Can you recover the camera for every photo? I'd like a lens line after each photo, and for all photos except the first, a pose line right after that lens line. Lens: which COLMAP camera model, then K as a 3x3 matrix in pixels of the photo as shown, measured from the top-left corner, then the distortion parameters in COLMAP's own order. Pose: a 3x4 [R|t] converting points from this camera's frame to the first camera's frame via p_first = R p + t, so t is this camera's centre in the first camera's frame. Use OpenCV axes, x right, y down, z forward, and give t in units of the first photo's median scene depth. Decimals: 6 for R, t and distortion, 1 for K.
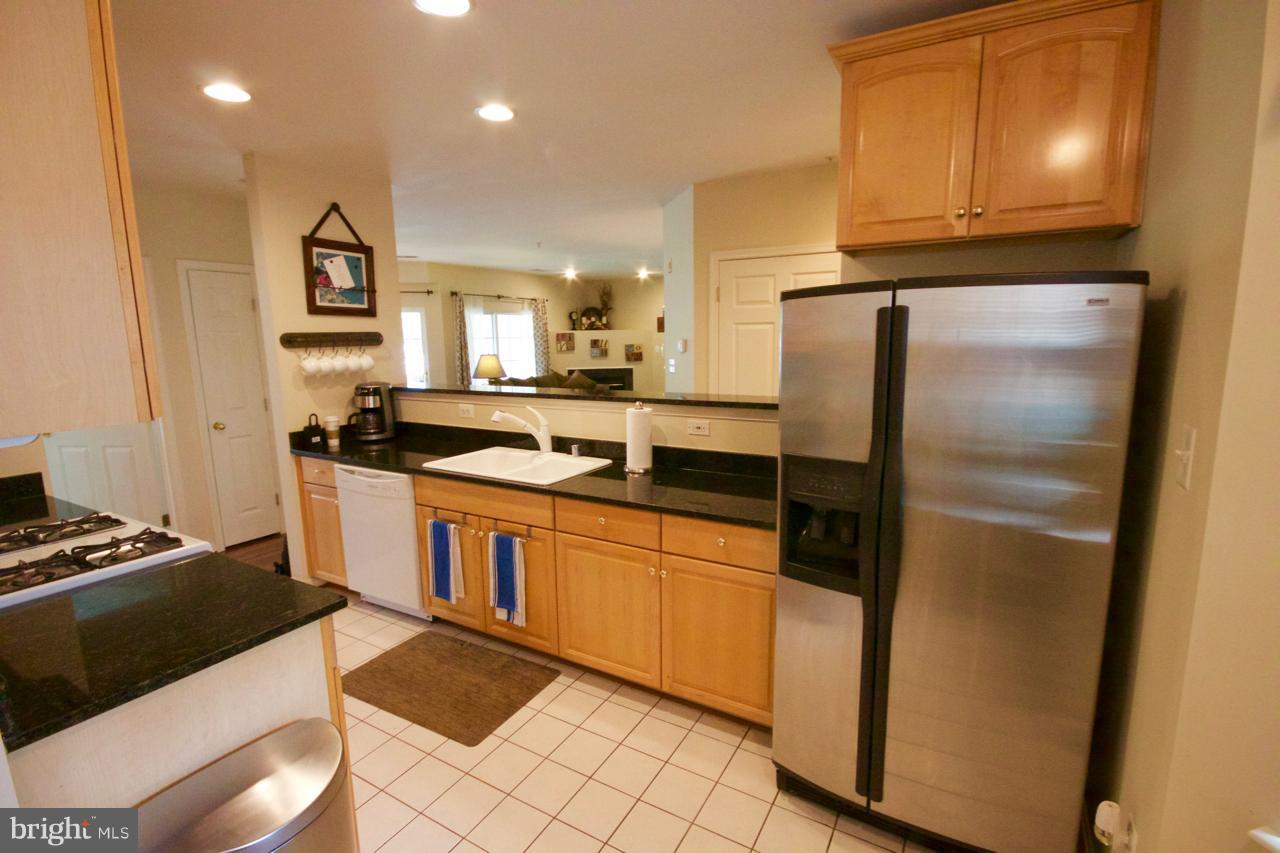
lens RADIAL K [[588.9, 0, 638.3], [0, 588.9, 427.7], [0, 0, 1]] dist [0.006932, -0.008362]
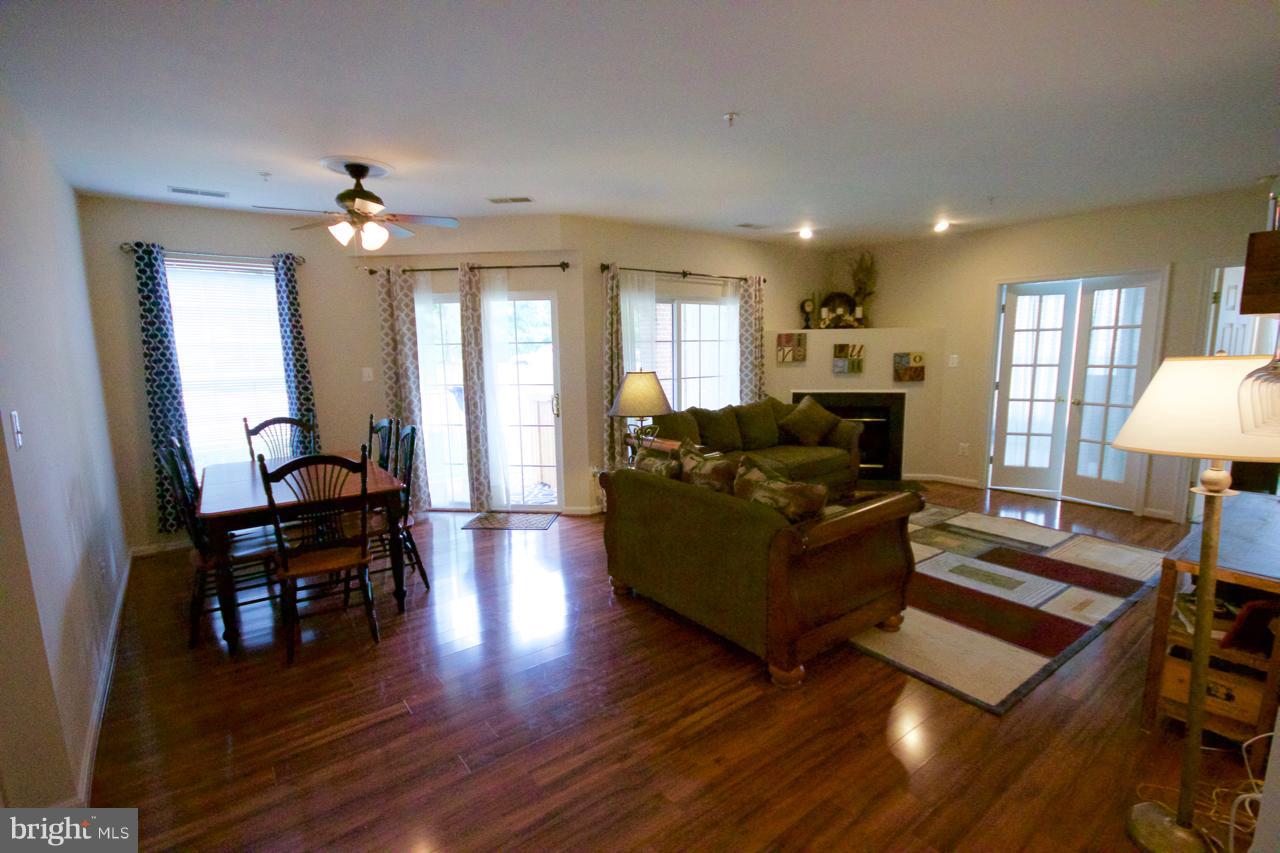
lens RADIAL K [[588.9, 0, 653.4], [0, 588.9, 431.0], [0, 0, 1]] dist [0.006932, -0.008362]
pose [[0.935352, 0.054708, -0.349461, -0.040201], [-0.055079, 0.998442, 0.008884, -0.058569], [0.349403, 0.010938, 0.936909, 0.387549]]
